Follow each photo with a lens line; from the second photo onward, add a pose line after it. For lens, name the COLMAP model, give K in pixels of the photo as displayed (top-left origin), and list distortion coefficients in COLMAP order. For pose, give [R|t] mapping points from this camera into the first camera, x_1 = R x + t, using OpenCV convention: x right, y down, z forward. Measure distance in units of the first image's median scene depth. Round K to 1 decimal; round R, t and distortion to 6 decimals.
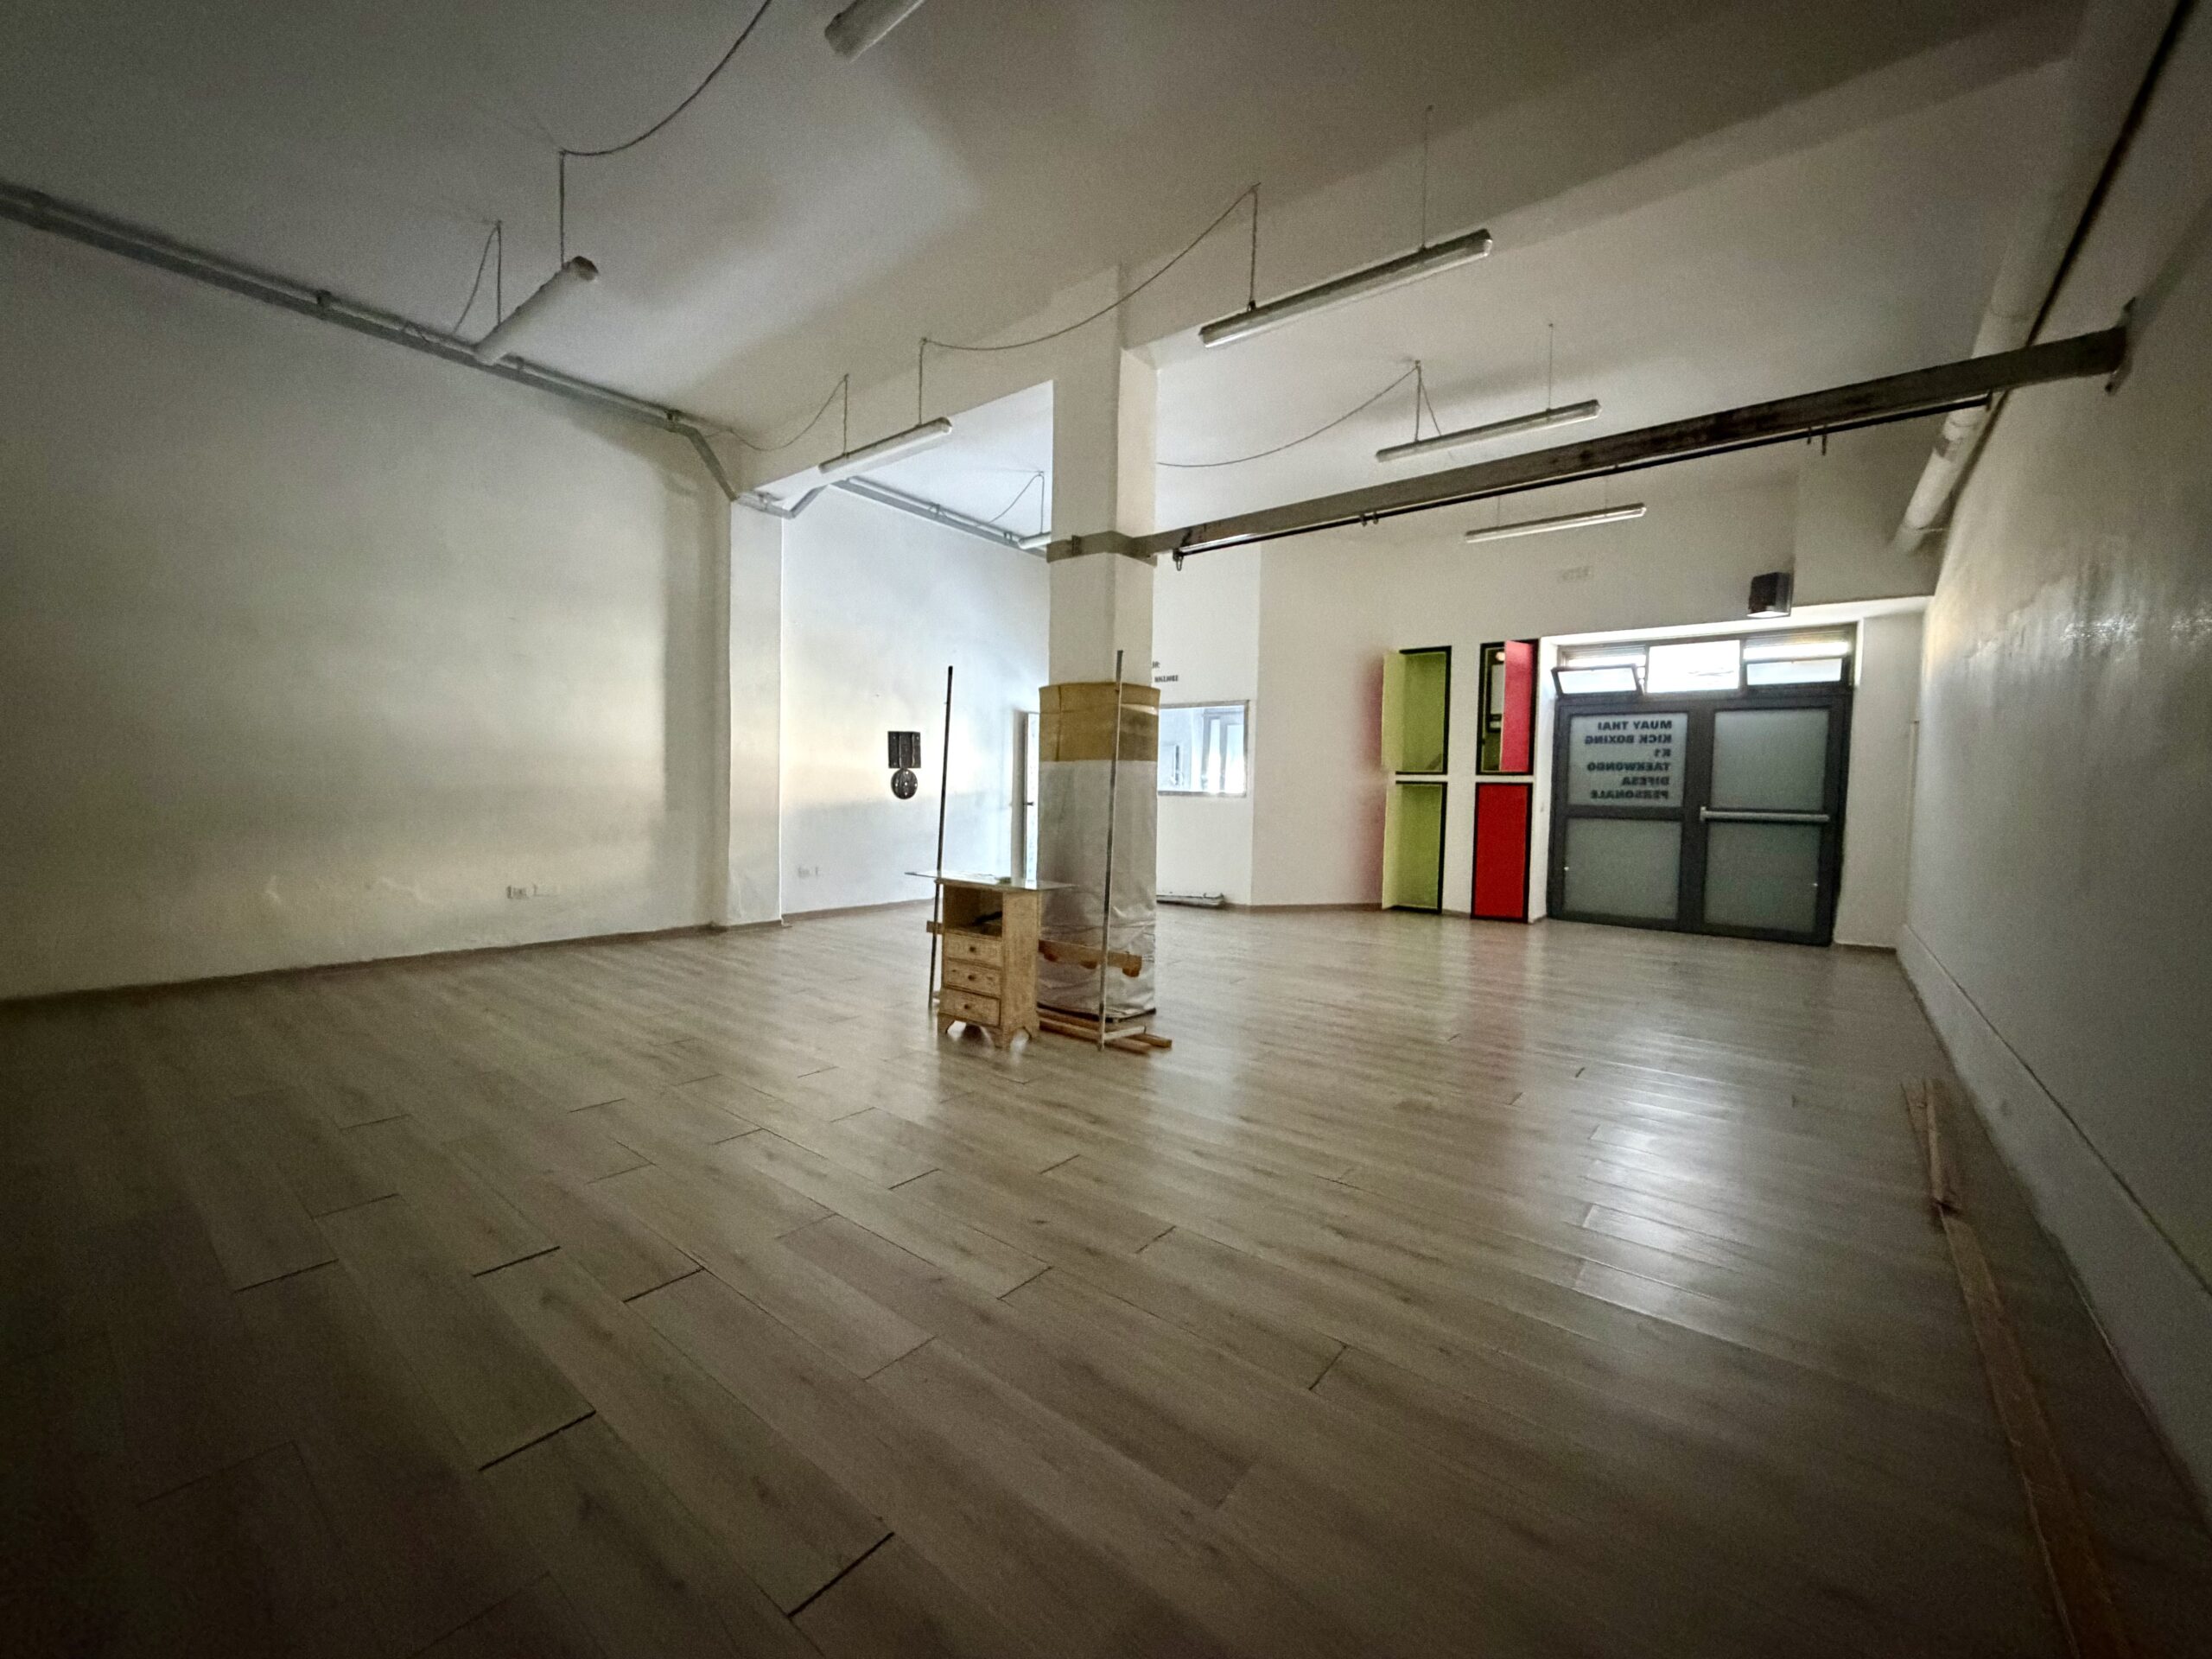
lens RADIAL K [[878.5, 0, 1106.0], [0, 878.5, 829.5], [0, 0, 1]] dist [-0.003053, -0.000314]
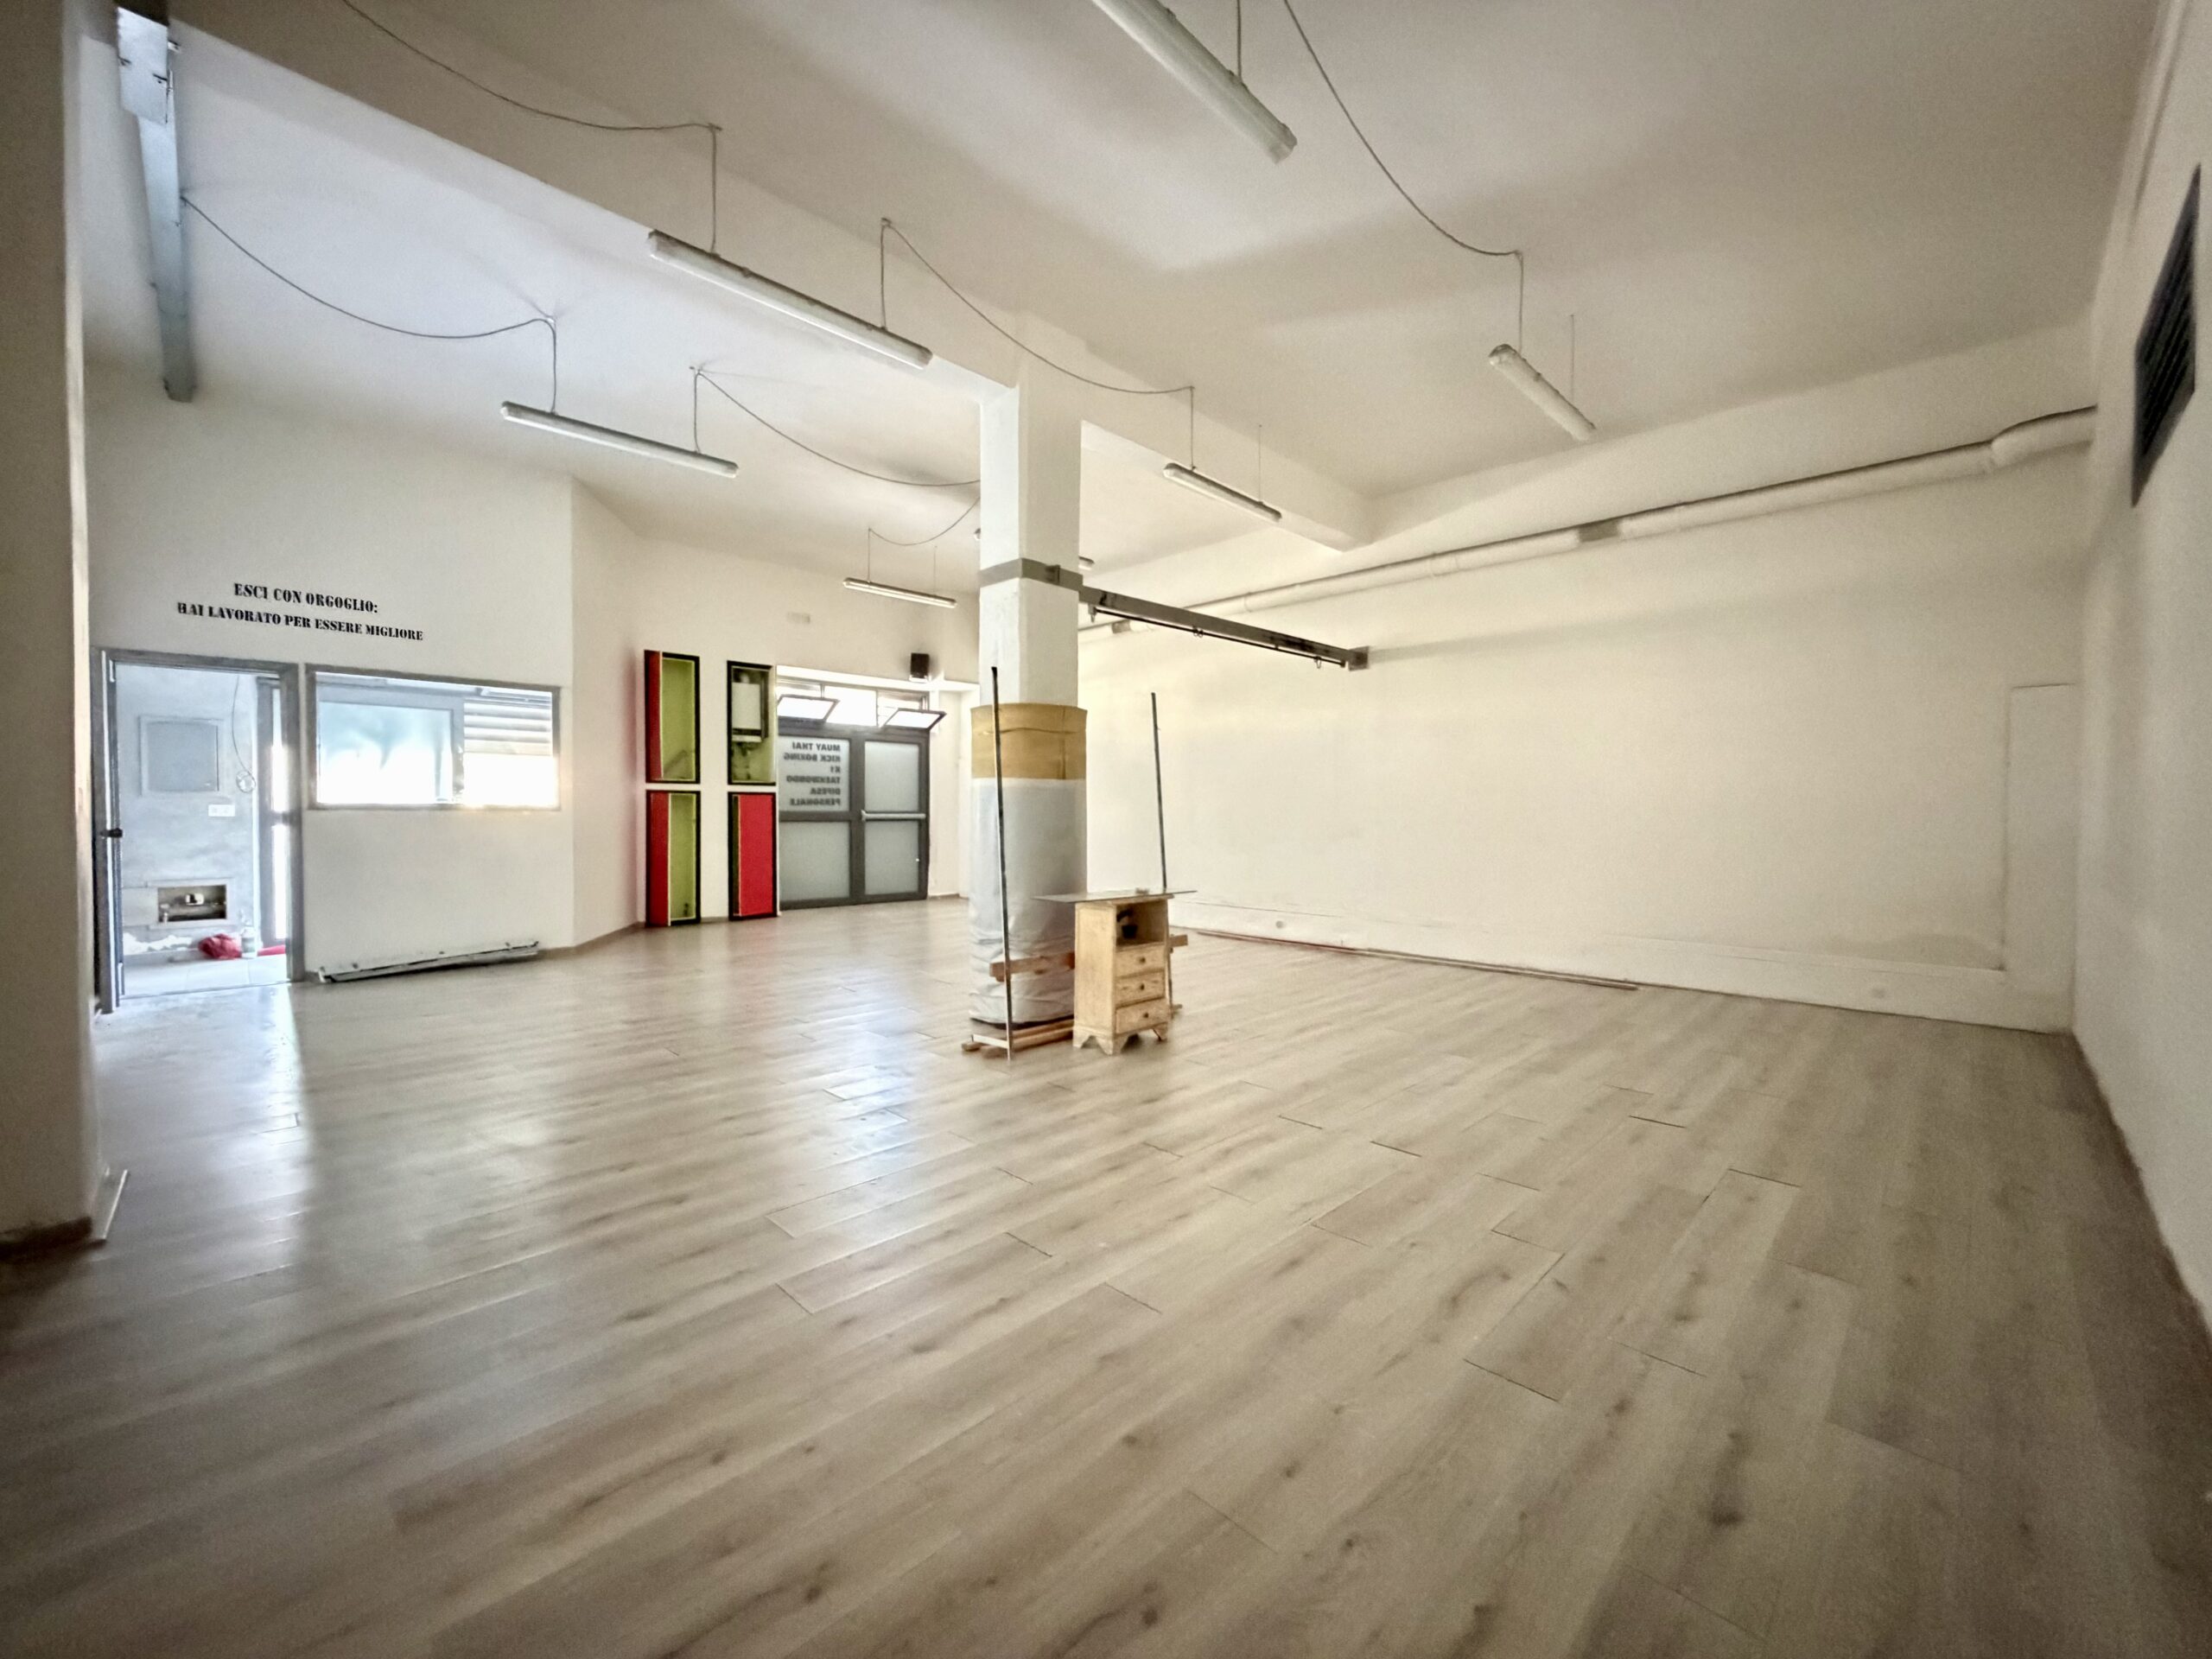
lens RADIAL K [[884.2, 0, 1088.5], [0, 884.2, 827.4], [0, 0, 1]] dist [0.001490, 0.000056]
pose [[0.113862, -0.039474, 0.992712, -0.626574], [0.042428, 0.998492, 0.034838, -0.032170], [-0.992590, 0.038152, 0.115366, 0.487225]]
